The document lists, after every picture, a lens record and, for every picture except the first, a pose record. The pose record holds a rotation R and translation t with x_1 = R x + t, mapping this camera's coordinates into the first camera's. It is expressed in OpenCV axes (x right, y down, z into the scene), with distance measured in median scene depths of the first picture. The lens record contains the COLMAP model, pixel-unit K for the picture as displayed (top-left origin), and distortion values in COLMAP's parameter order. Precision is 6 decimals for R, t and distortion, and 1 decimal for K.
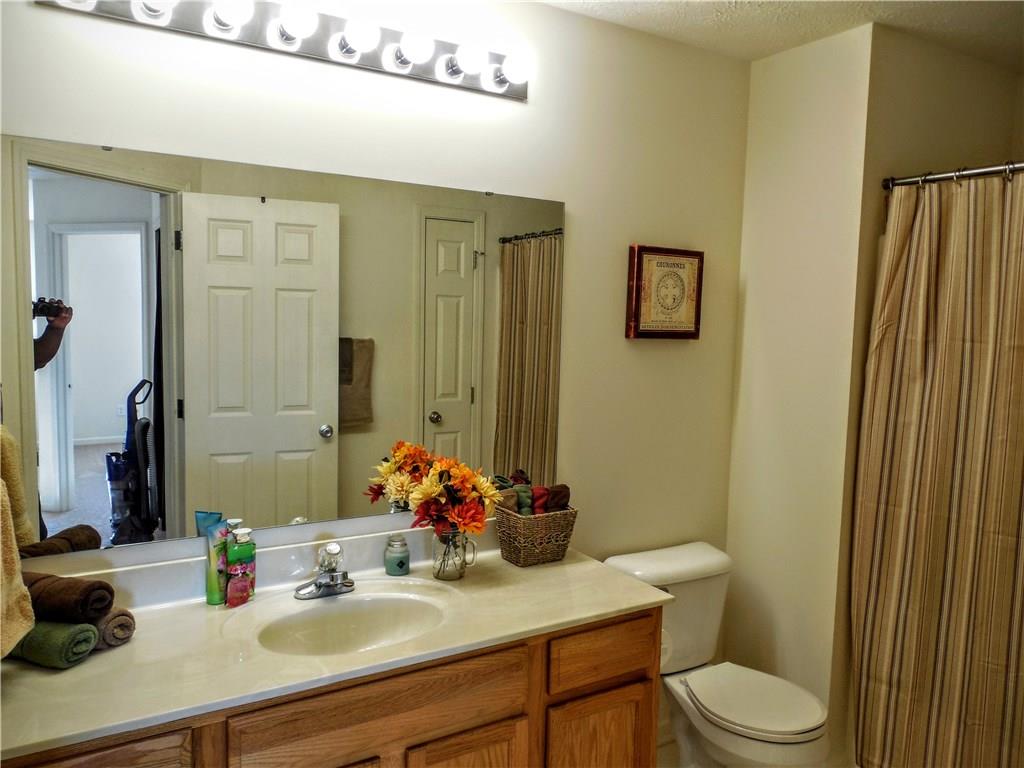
lens RADIAL K [[780.7, 0, 504.1], [0, 780.7, 386.6], [0, 0, 1]] dist [0.004765, 0.003041]
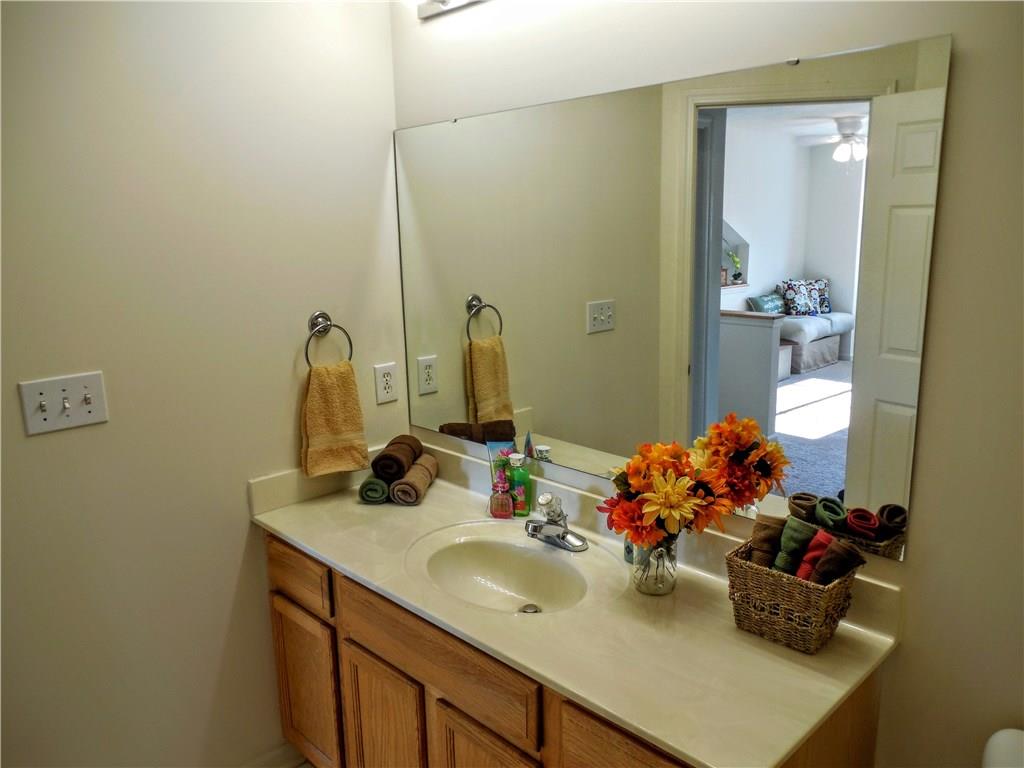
lens RADIAL K [[780.7, 0, 504.1], [0, 780.7, 386.6], [0, 0, 1]] dist [0.004765, 0.003041]
pose [[0.220052, 0.173204, -0.959988, 0.624116], [-0.061936, 0.984606, 0.163448, -0.075449], [0.973520, 0.023491, 0.227392, 0.687342]]
